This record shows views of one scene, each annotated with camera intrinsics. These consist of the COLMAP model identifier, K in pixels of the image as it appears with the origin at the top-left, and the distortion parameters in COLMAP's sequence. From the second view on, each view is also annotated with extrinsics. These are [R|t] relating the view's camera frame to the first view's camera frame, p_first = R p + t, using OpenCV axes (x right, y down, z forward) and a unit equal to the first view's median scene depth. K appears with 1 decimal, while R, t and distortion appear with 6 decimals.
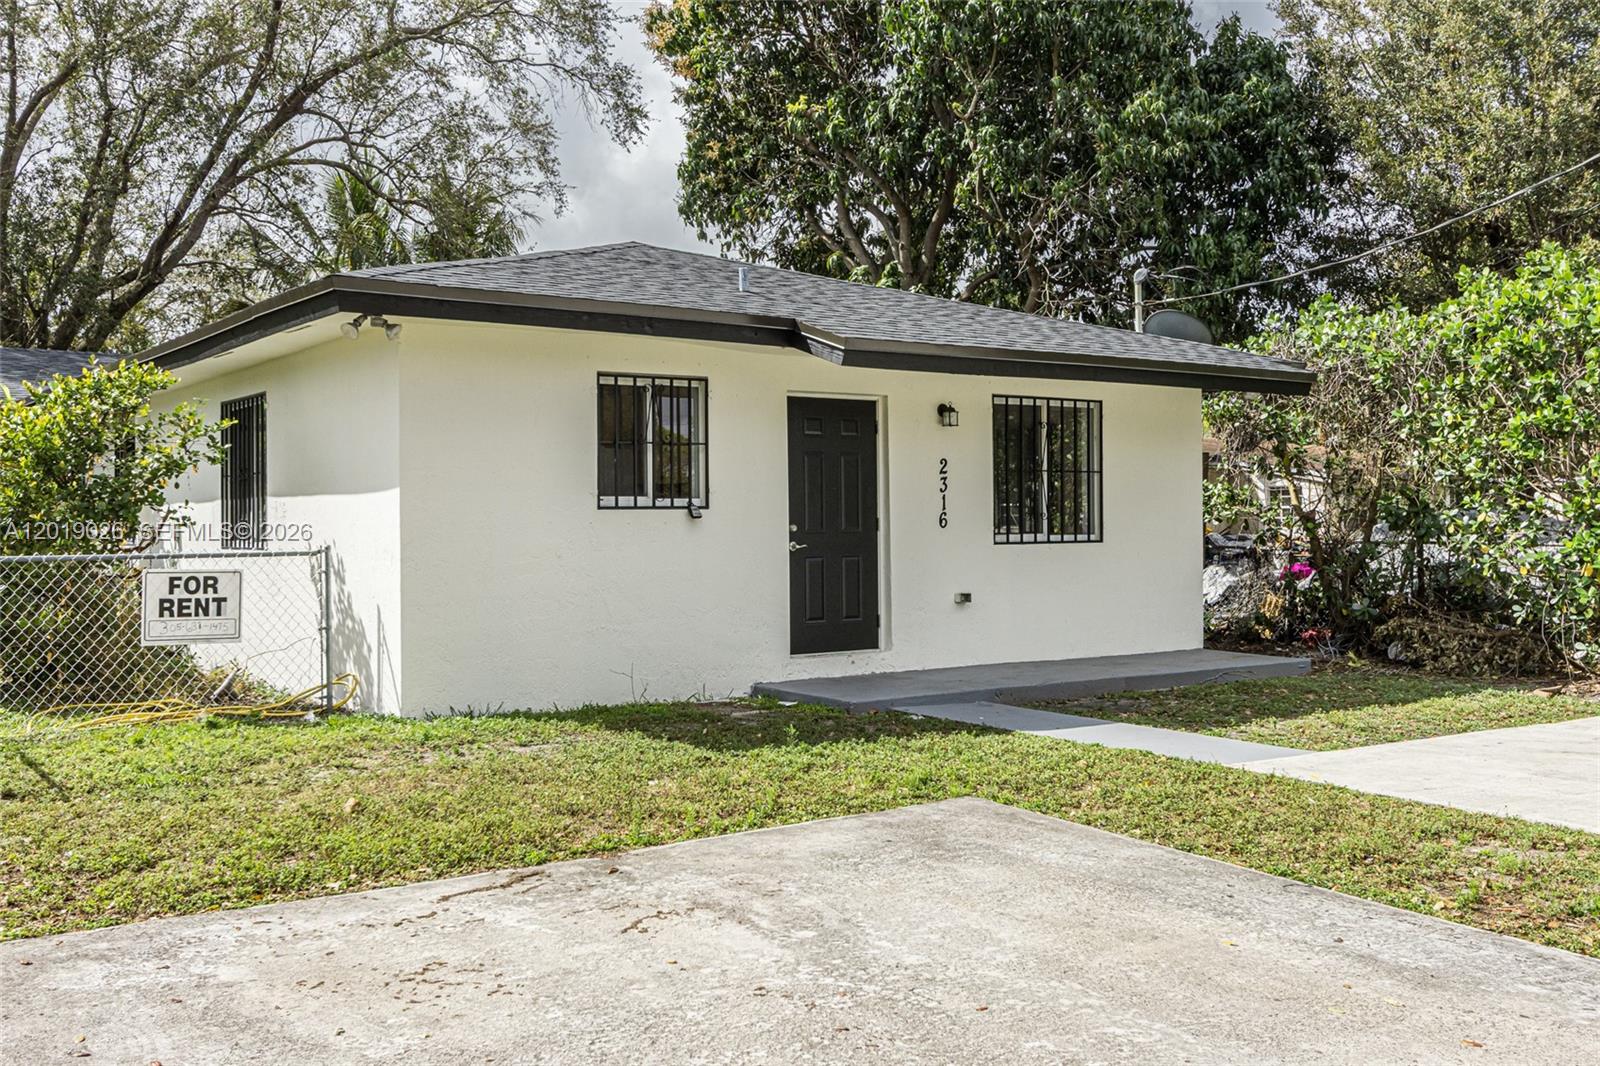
lens RADIAL K [[1536.2, 0, 805.0], [0, 1536.2, 528.3], [0, 0, 1]] dist [0.008187, -0.010702]
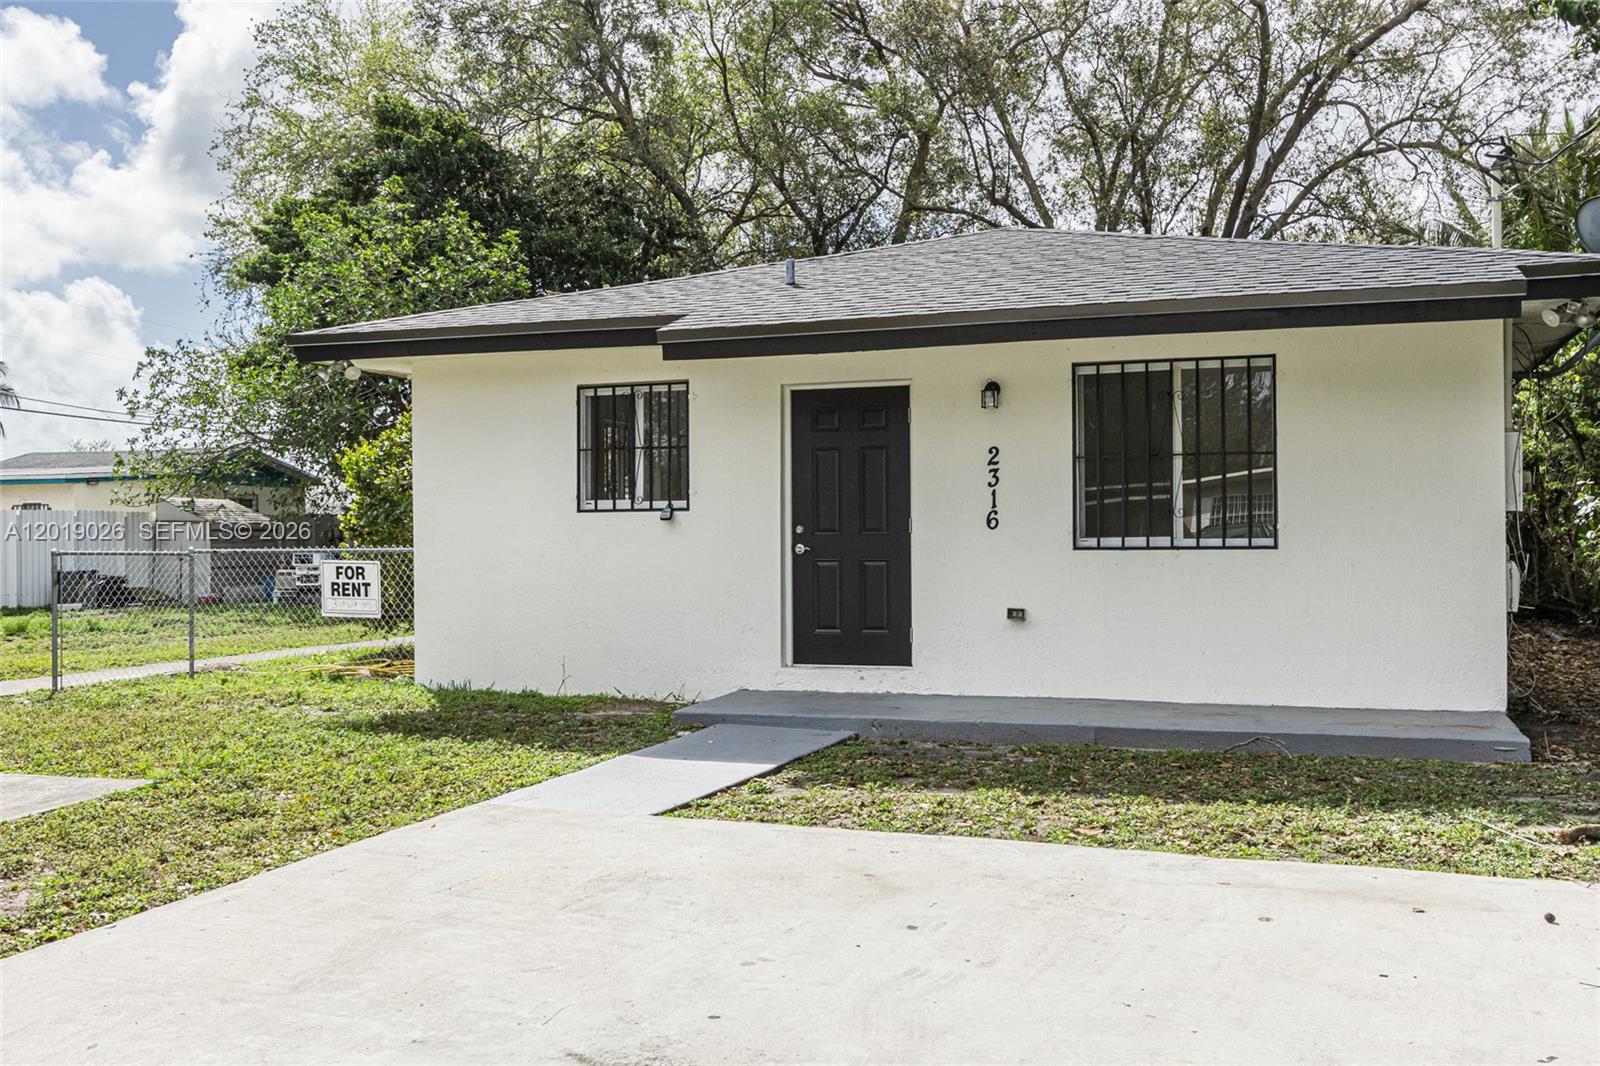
lens RADIAL K [[1536.2, 0, 805.0], [0, 1536.2, 528.3], [0, 0, 1]] dist [0.008187, -0.010702]
pose [[0.575571, -0.001282, -0.817751, 0.766139], [0.000985, 0.999999, -0.000874, -0.000118], [0.817751, -0.000302, 0.575571, 0.461392]]
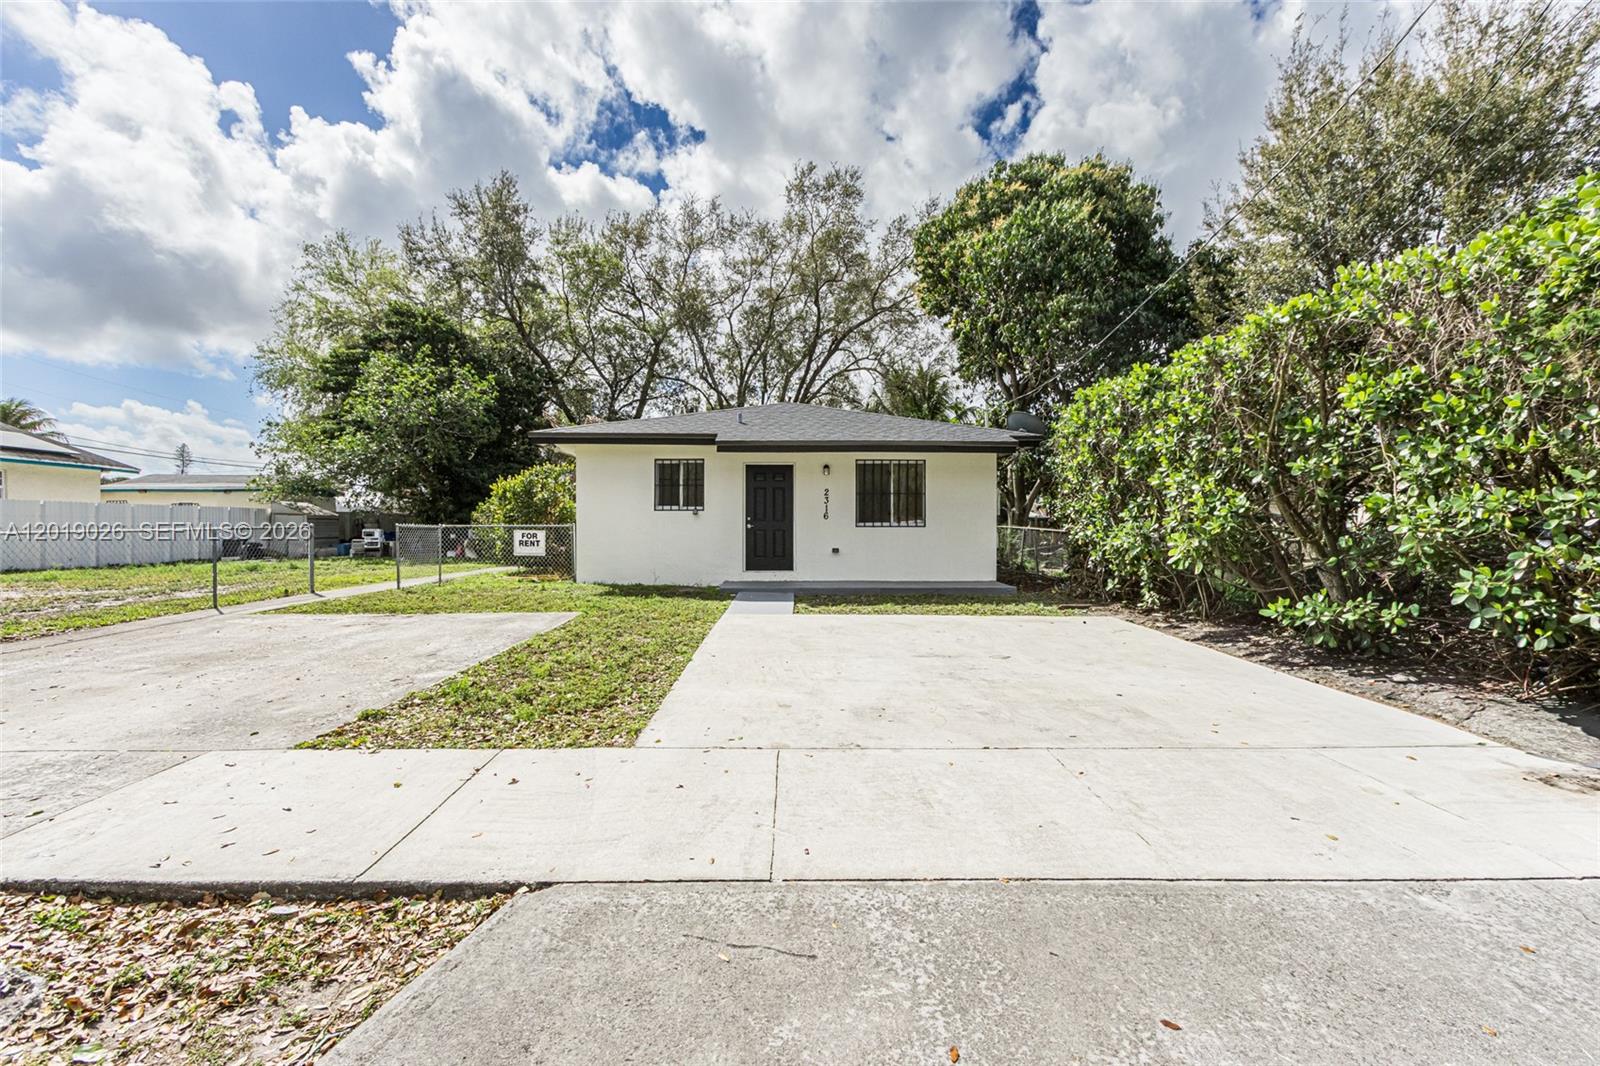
lens RADIAL K [[740.6, 0, 801.8], [0, 740.6, 532.8], [0, 0, 1]] dist [-0.001898, 0.000261]
pose [[0.833202, 0.011260, -0.552854, 0.713991], [-0.008662, 0.999936, 0.007311, 0.012835], [0.552901, -0.001303, 0.833246, 0.066062]]
